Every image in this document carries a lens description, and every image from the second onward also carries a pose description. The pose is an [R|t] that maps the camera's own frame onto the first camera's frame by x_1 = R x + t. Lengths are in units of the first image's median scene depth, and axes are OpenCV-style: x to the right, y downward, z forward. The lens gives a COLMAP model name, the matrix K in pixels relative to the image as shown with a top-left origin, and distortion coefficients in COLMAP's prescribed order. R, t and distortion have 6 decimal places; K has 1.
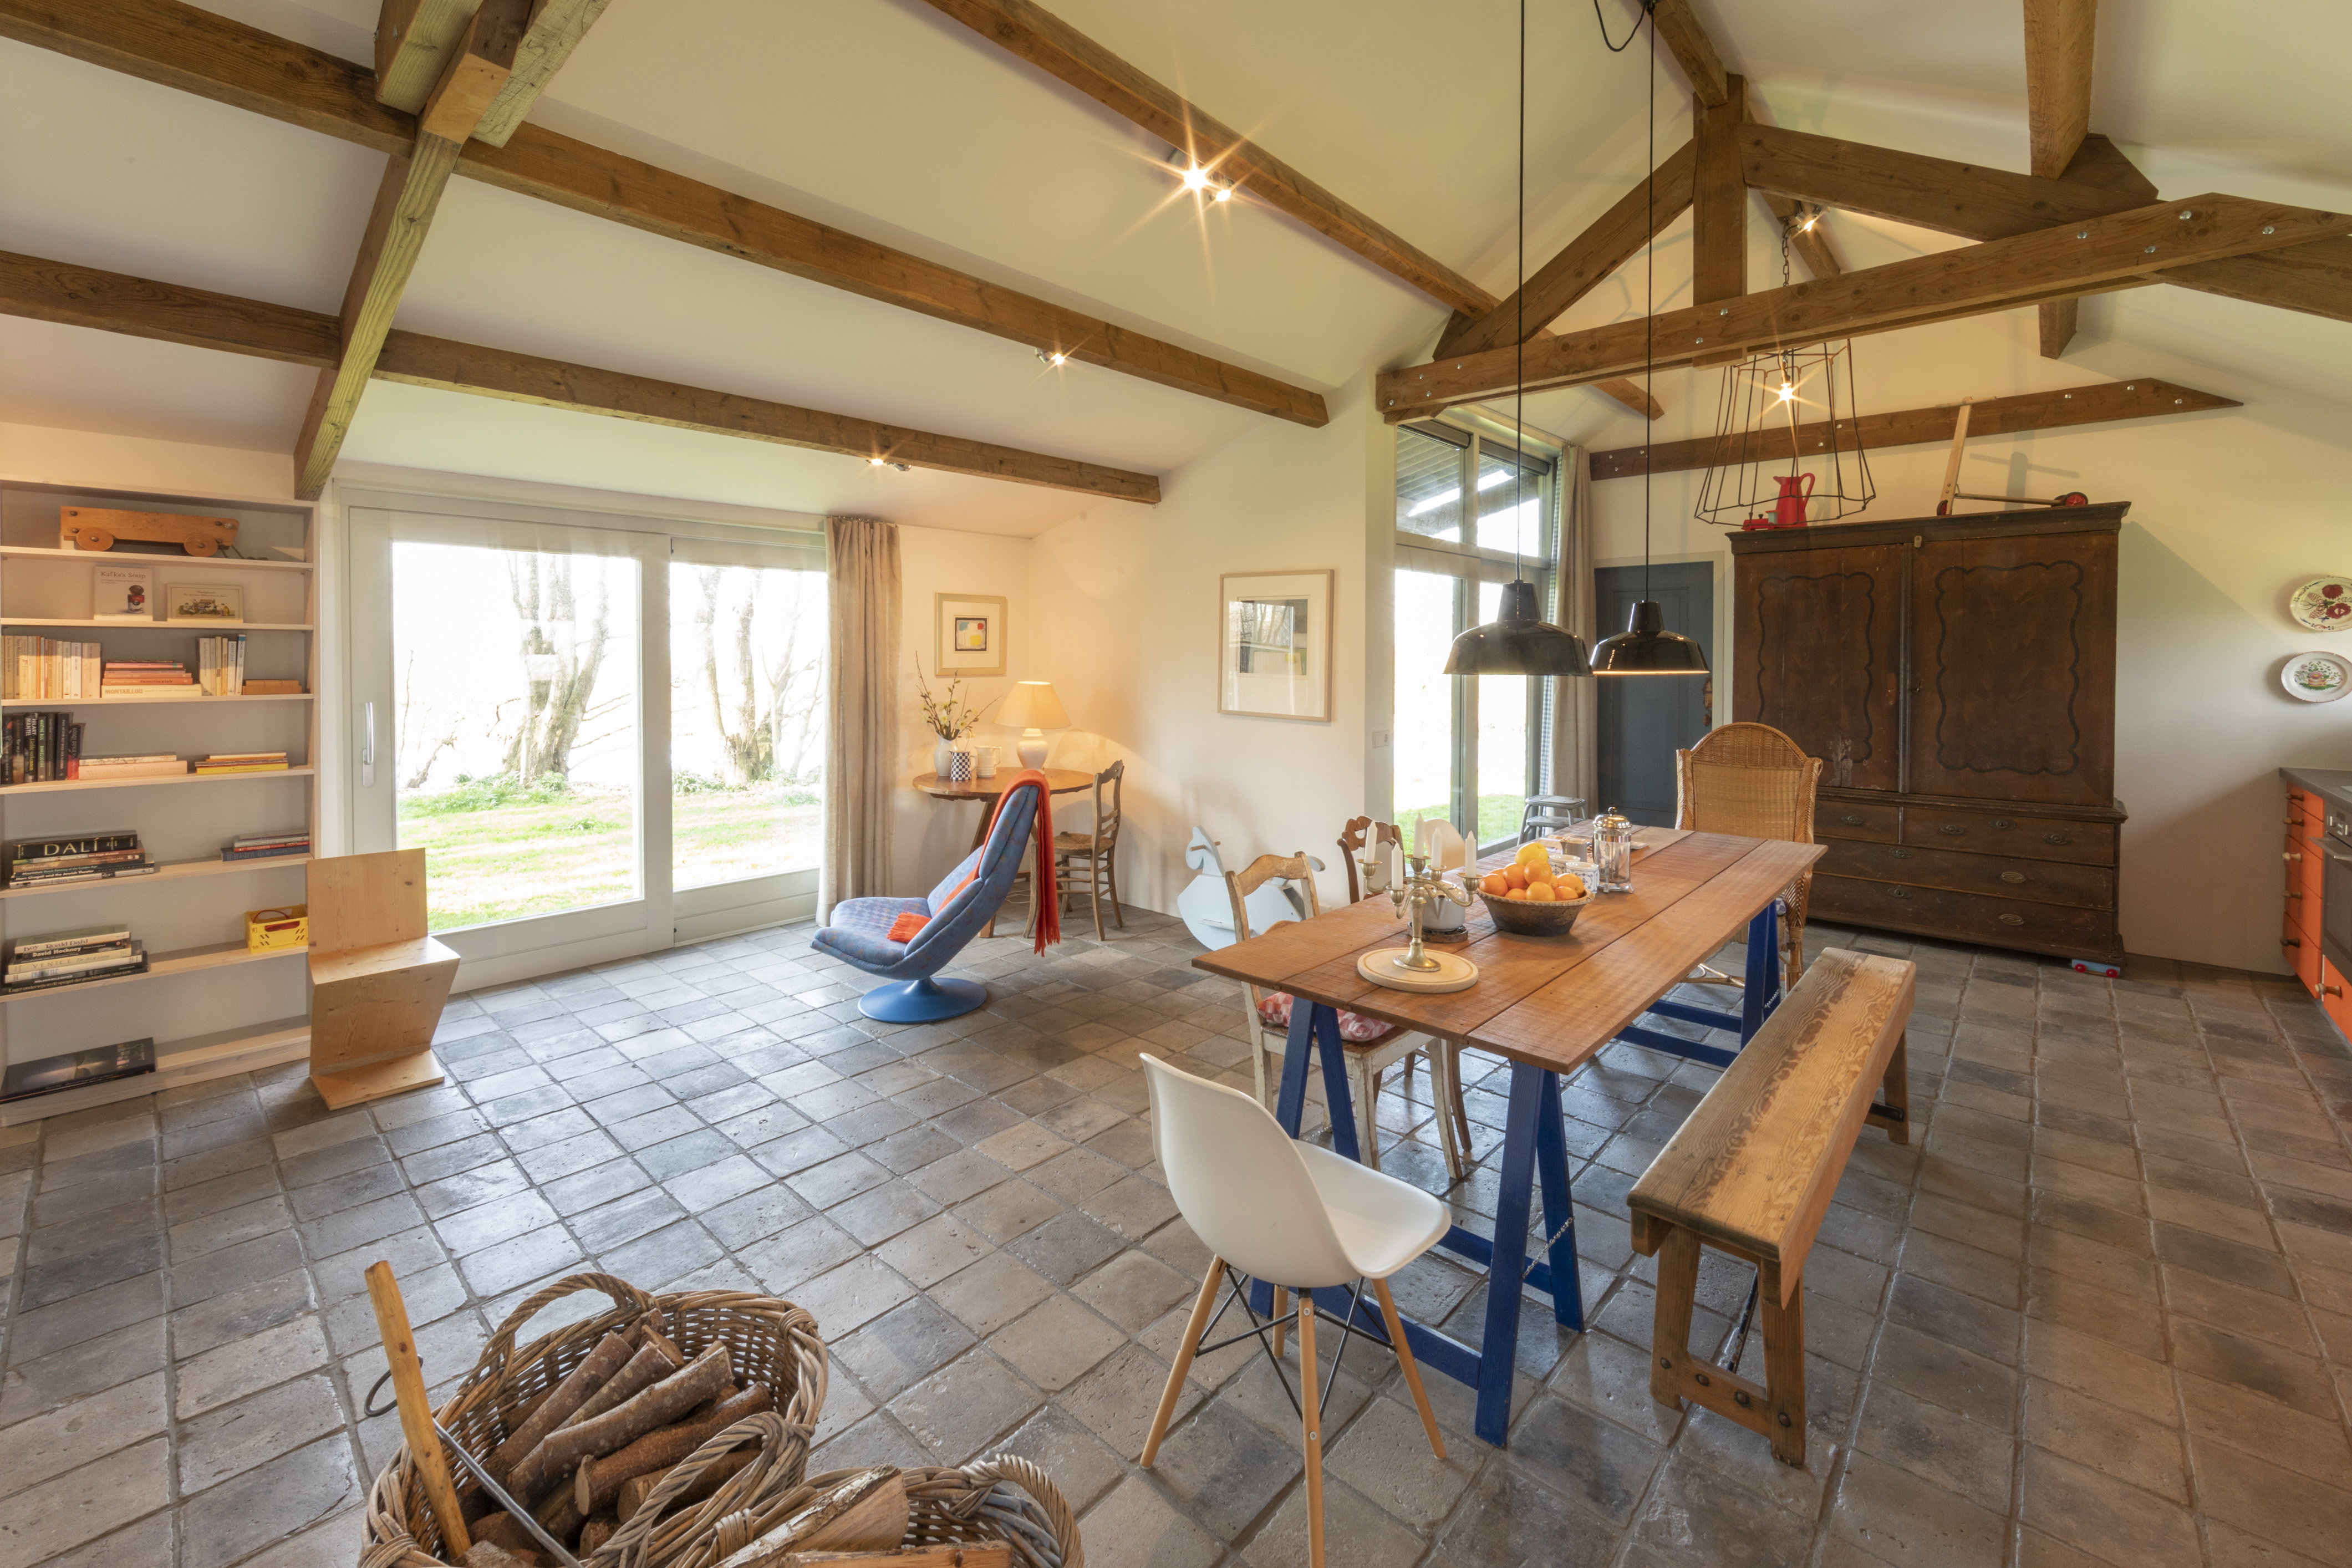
lens RADIAL K [[938.3, 0, 1169.1], [0, 938.3, 686.4], [0, 0, 1]] dist [-0.005611, 0.000232]
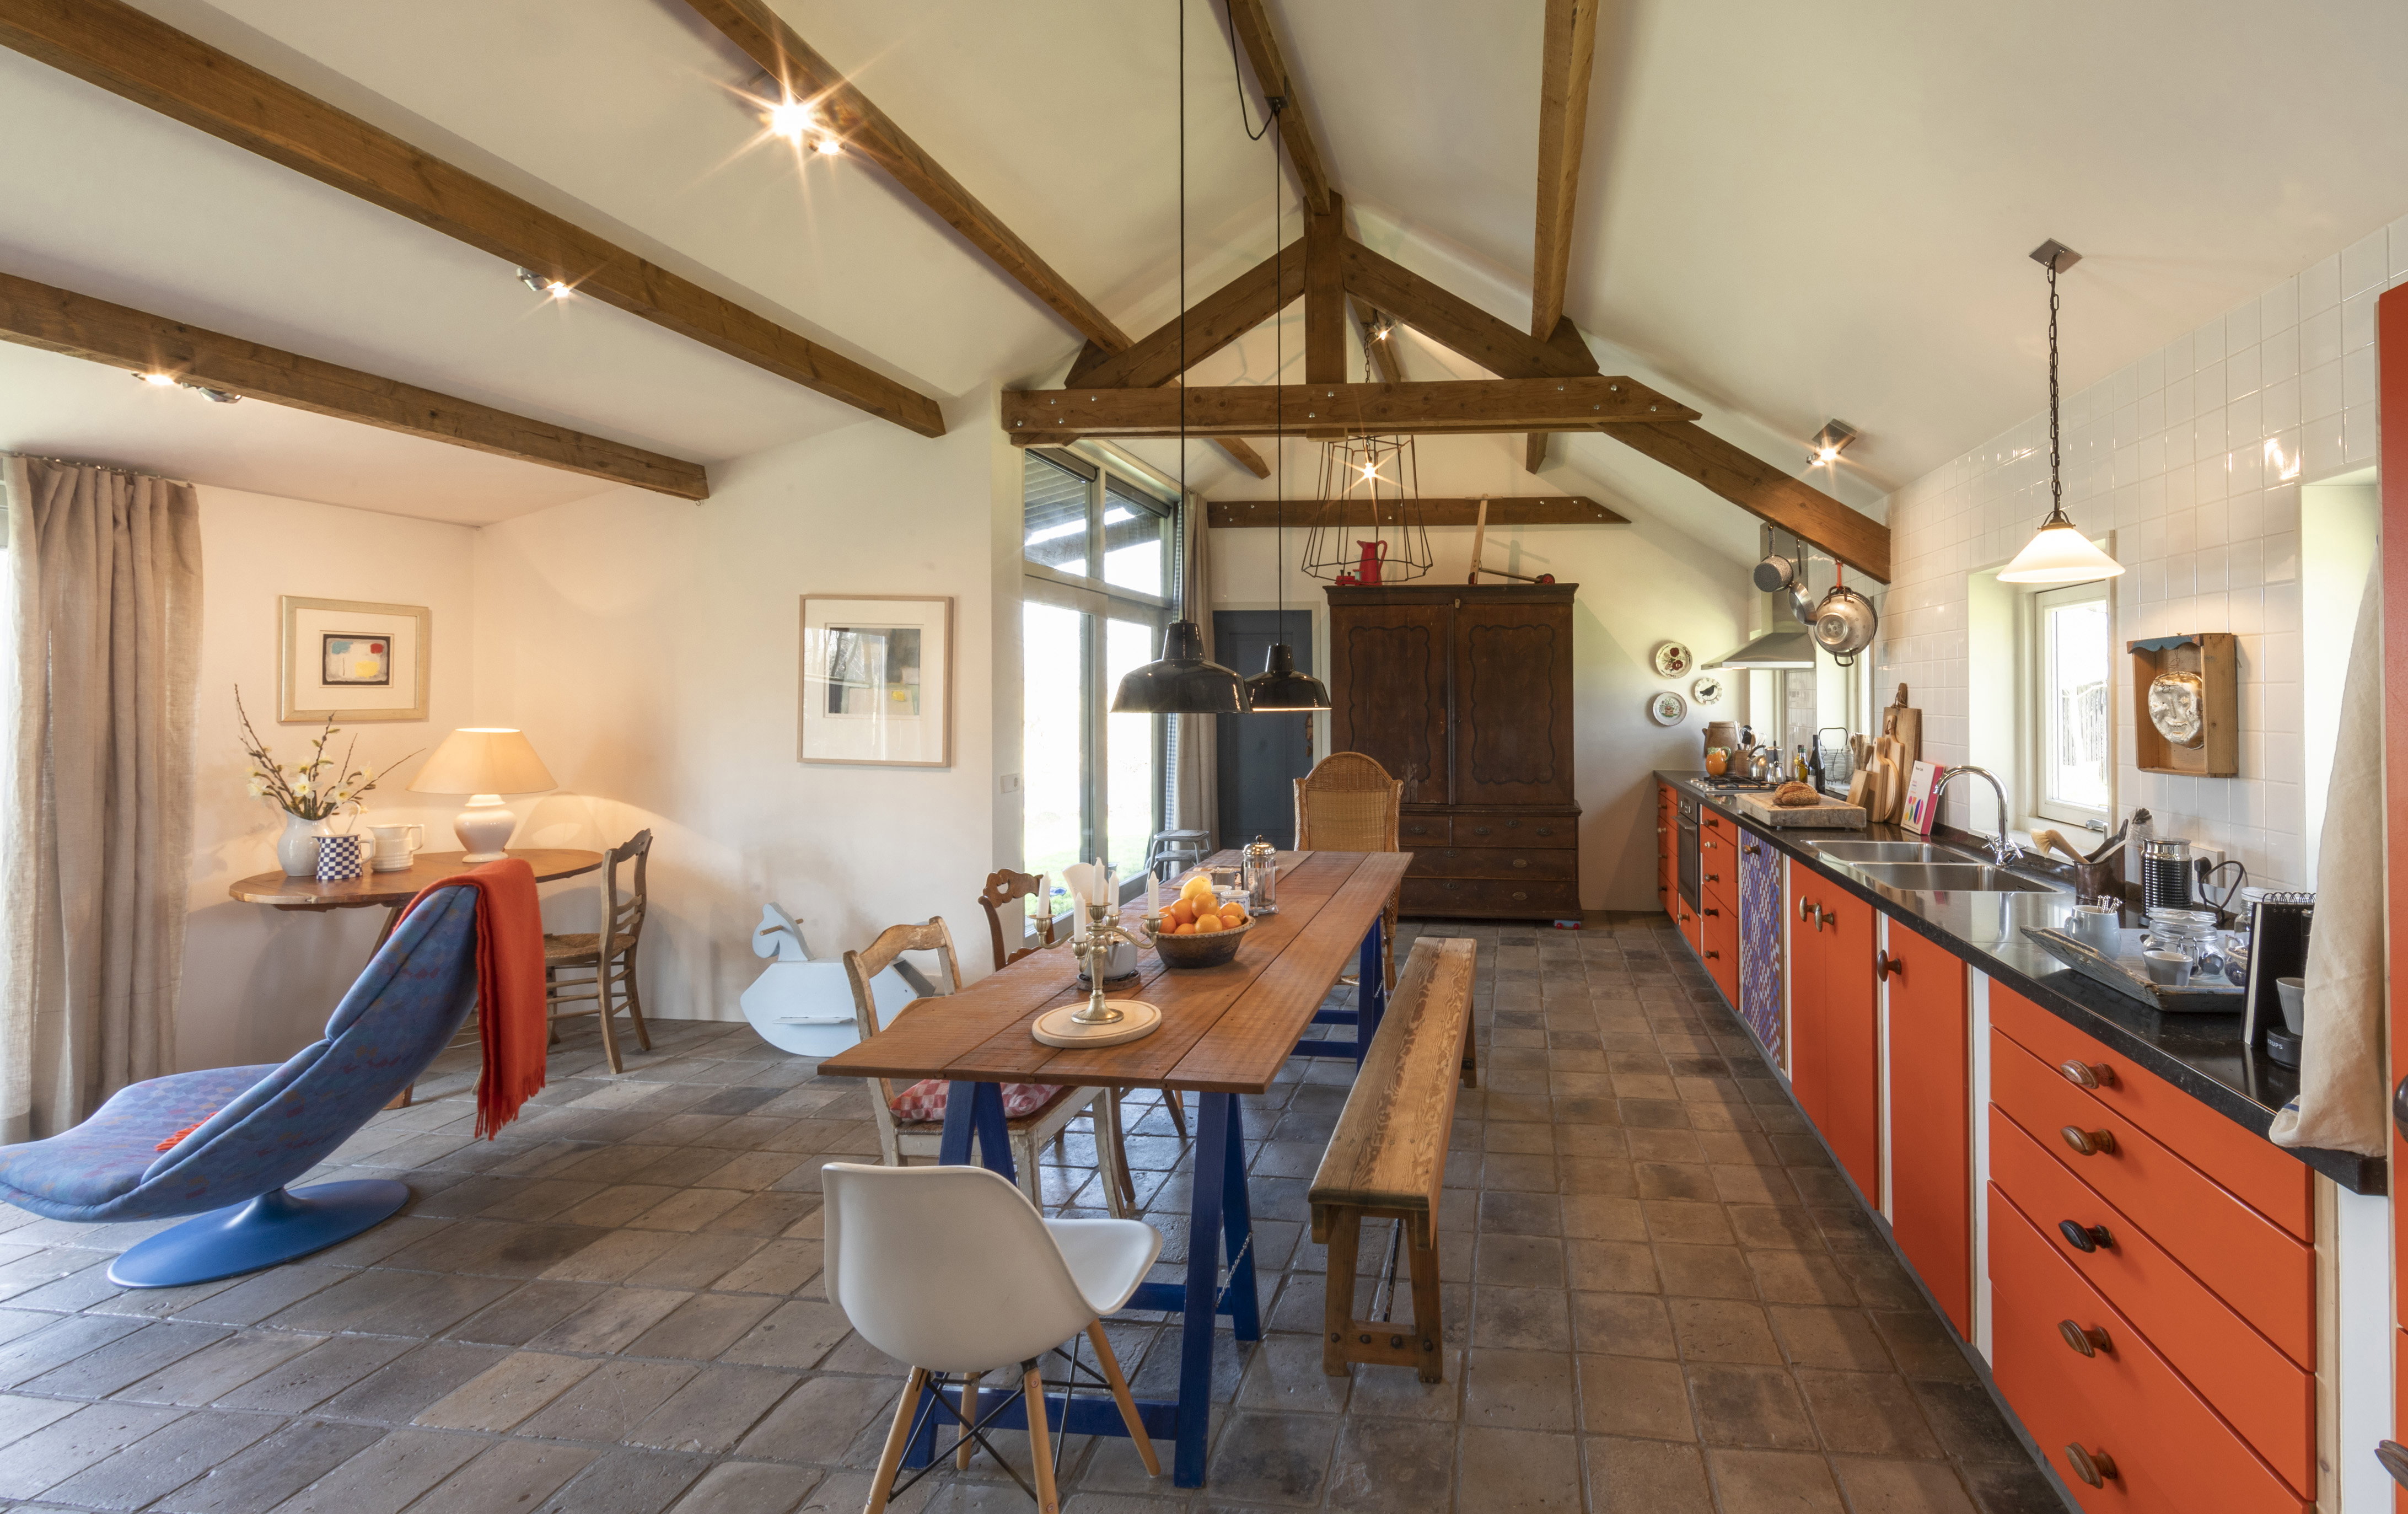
lens RADIAL K [[959.4, 0, 1404.1], [0, 959.4, 698.8], [0, 0, 1]] dist [-0.004540, 0.000065]
pose [[0.804543, -0.001133, 0.593894, -0.028909], [0.017132, 0.999626, -0.021302, -0.000690], [-0.593648, 0.027313, 0.804261, 0.009995]]
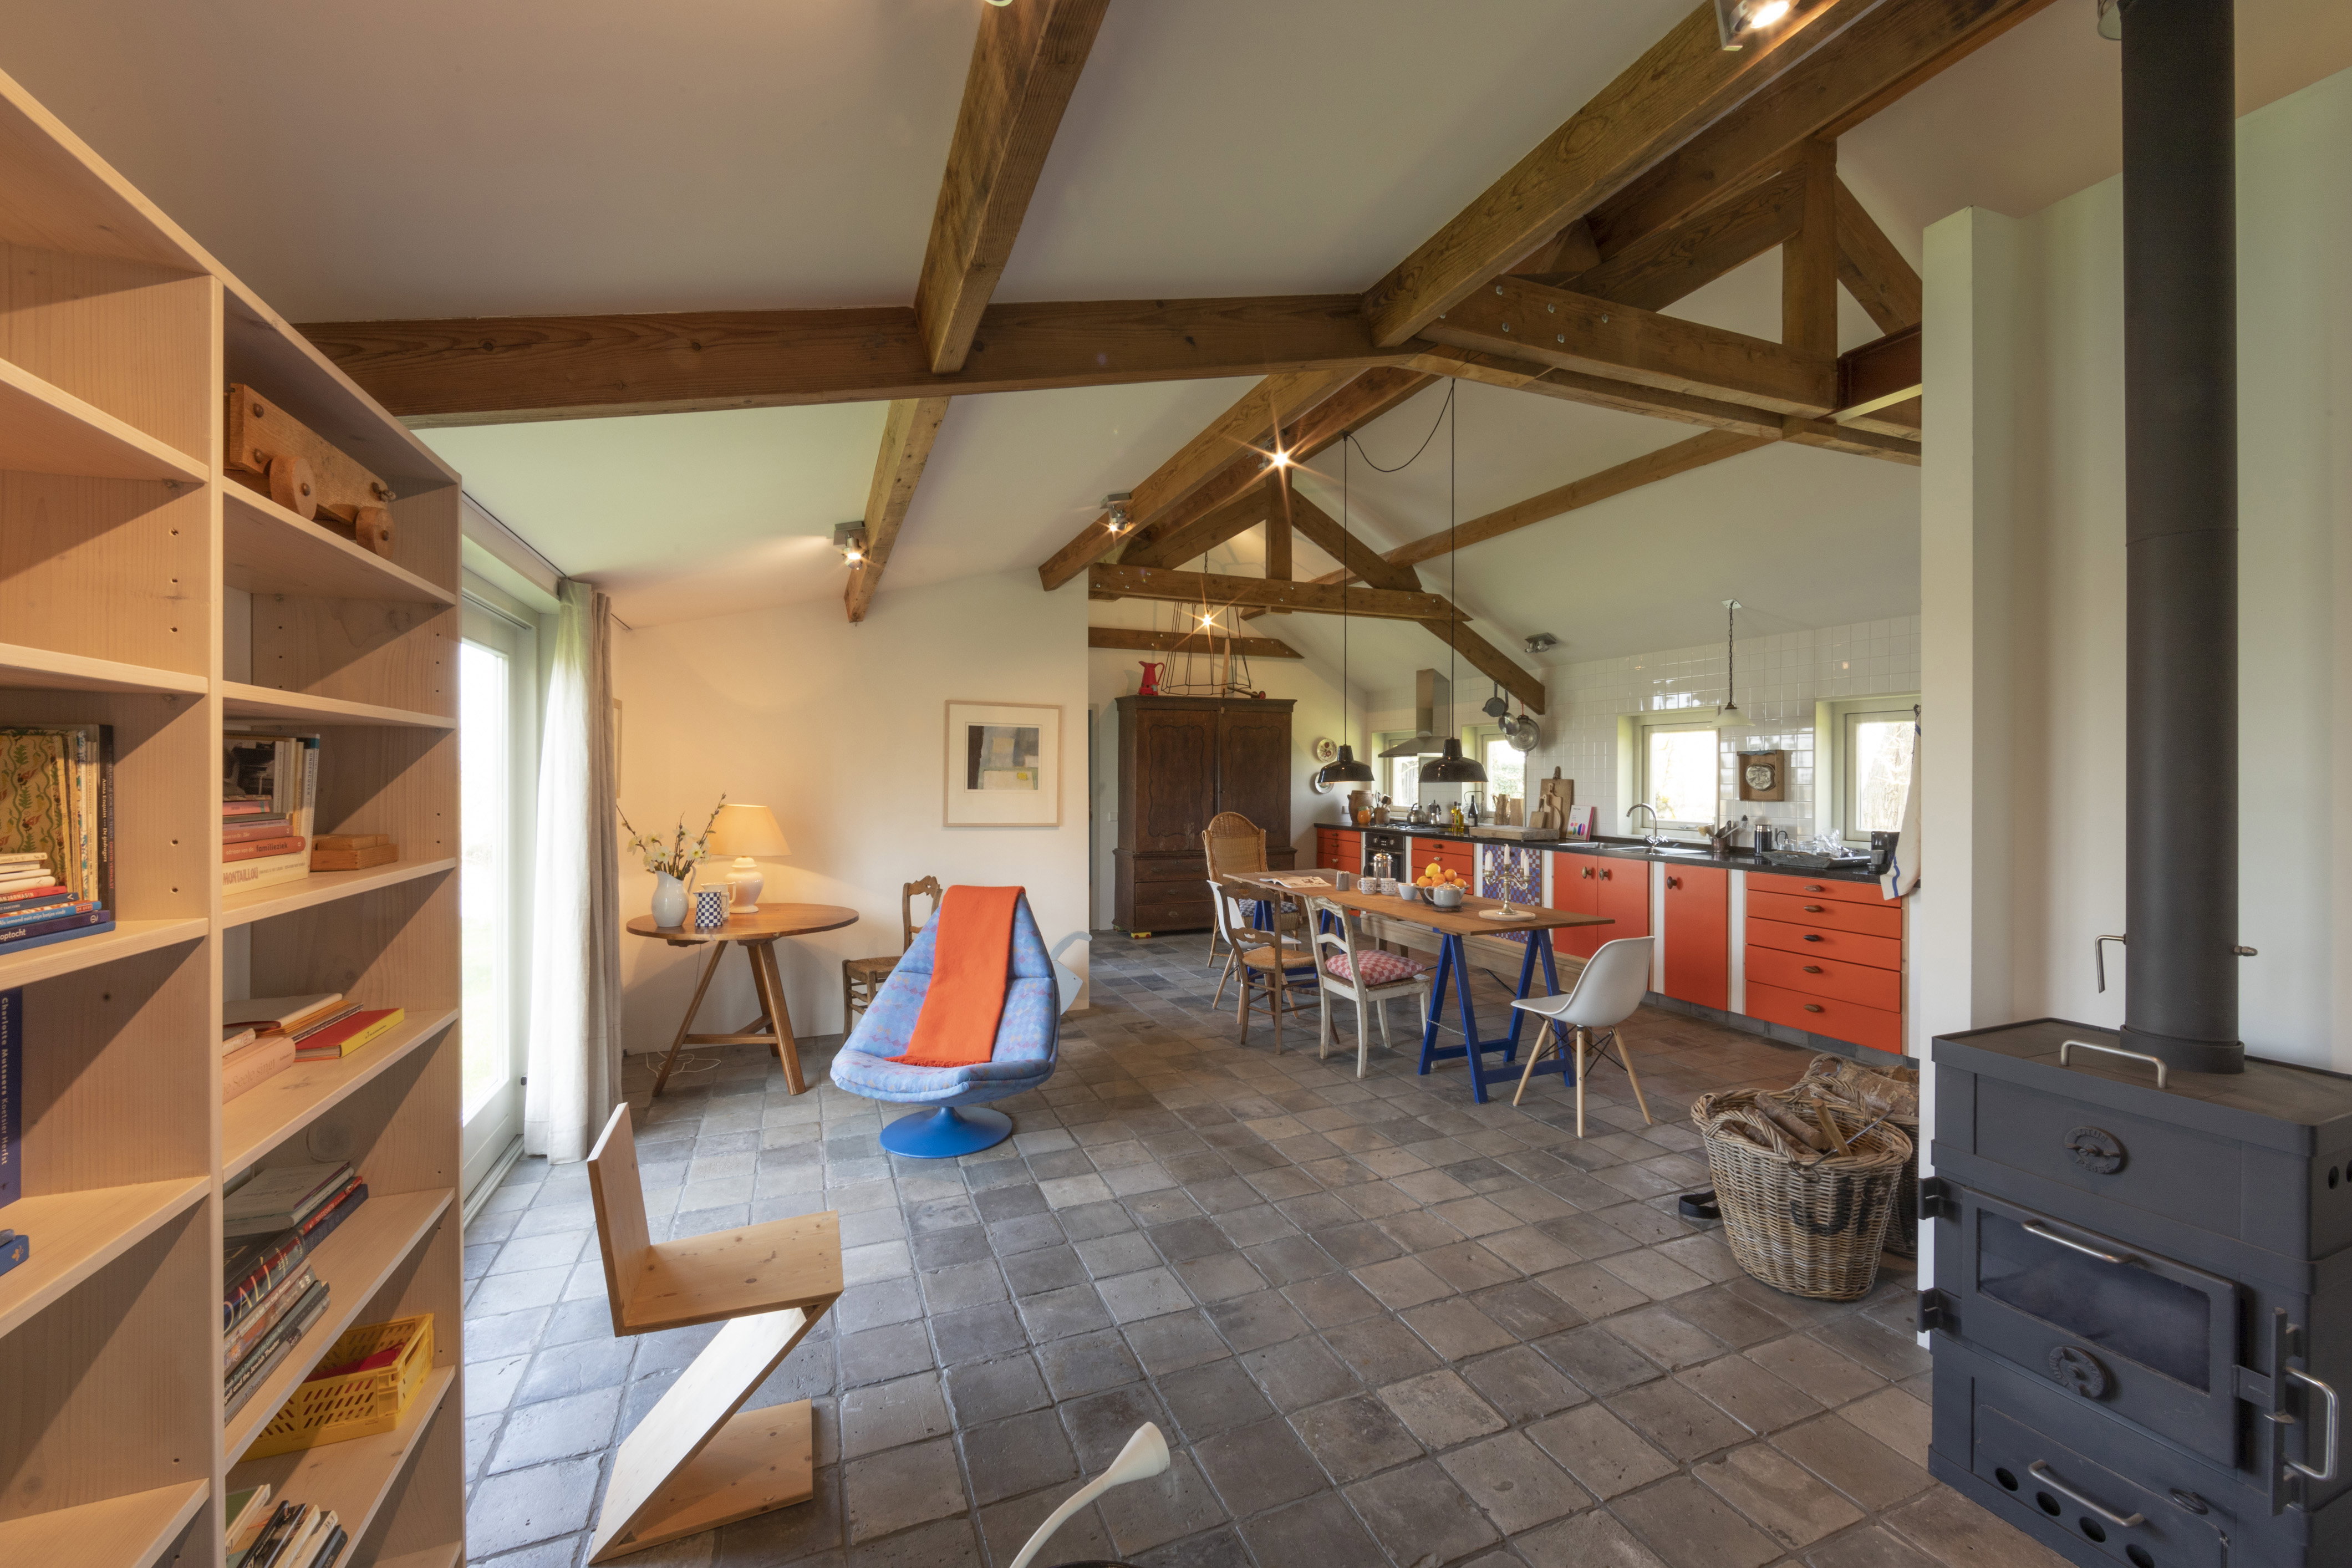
lens RADIAL K [[938.3, 0, 1143.4], [0, 938.3, 777.3], [0, 0, 1]] dist [-0.005611, 0.000232]
pose [[0.445415, -0.004354, 0.895314, -1.077148], [0.031088, 0.999460, -0.010606, -0.012848], [-0.894785, 0.032557, 0.445310, 0.399184]]
